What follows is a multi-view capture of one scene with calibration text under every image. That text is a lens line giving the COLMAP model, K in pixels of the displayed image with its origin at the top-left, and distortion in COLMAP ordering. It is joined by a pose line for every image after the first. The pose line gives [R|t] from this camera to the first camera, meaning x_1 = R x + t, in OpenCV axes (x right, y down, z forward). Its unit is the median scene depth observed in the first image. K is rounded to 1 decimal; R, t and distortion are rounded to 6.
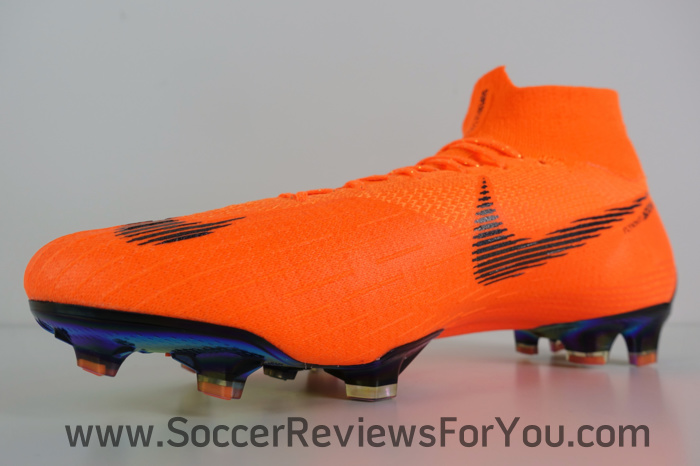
lens RADIAL K [[471.1, 0, 350.7], [0, 471.1, 234.2], [0, 0, 1]] dist [0.007415, -0.011914]
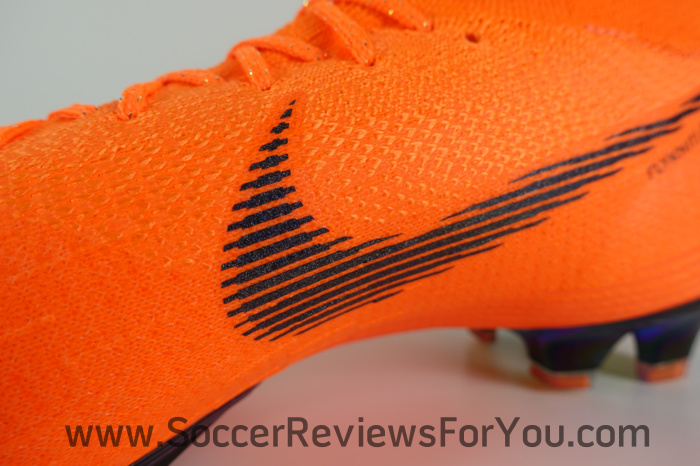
lens RADIAL K [[471.1, 0, 355.8], [0, 471.1, 234.9], [0, 0, 1]] dist [0.007415, -0.011914]
pose [[0.991378, -0.014611, -0.130216, 0.377923], [0.054309, 0.950206, 0.306855, -0.126314], [0.119248, -0.311281, 0.942807, 0.533601]]
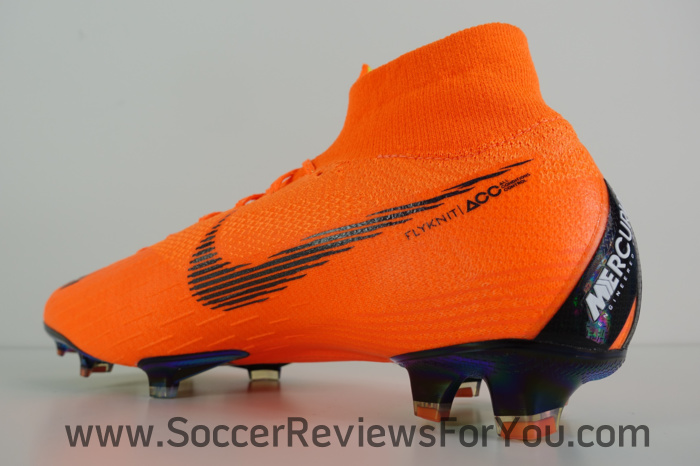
lens RADIAL K [[471.1, 0, 350.7], [0, 471.1, 234.7], [0, 0, 1]] dist [0.007415, -0.011914]
pose [[0.575367, -0.130933, -0.807347, 1.249974], [0.088816, 0.991268, -0.097465, 0.060864], [0.813059, -0.015627, 0.581972, 0.559667]]
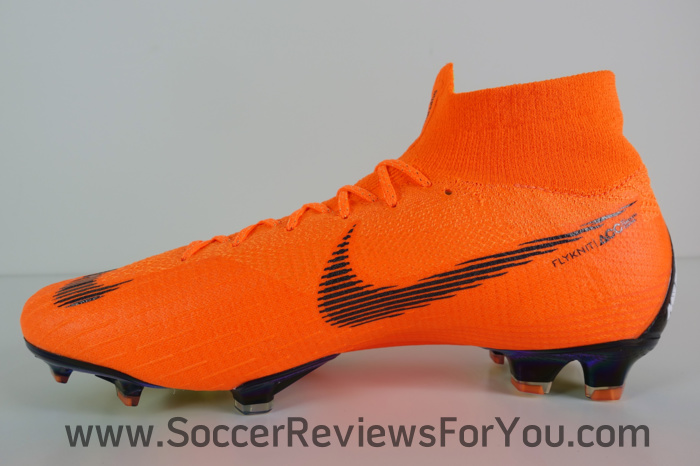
lens RADIAL K [[471.1, 0, 346.5], [0, 471.1, 228.1], [0, 0, 1]] dist [0.007415, -0.011914]
pose [[0.896744, 0.023909, -0.441904, 0.690825], [0.070744, 0.977954, 0.196470, -0.302387], [0.436859, -0.207445, 0.875283, 0.086264]]
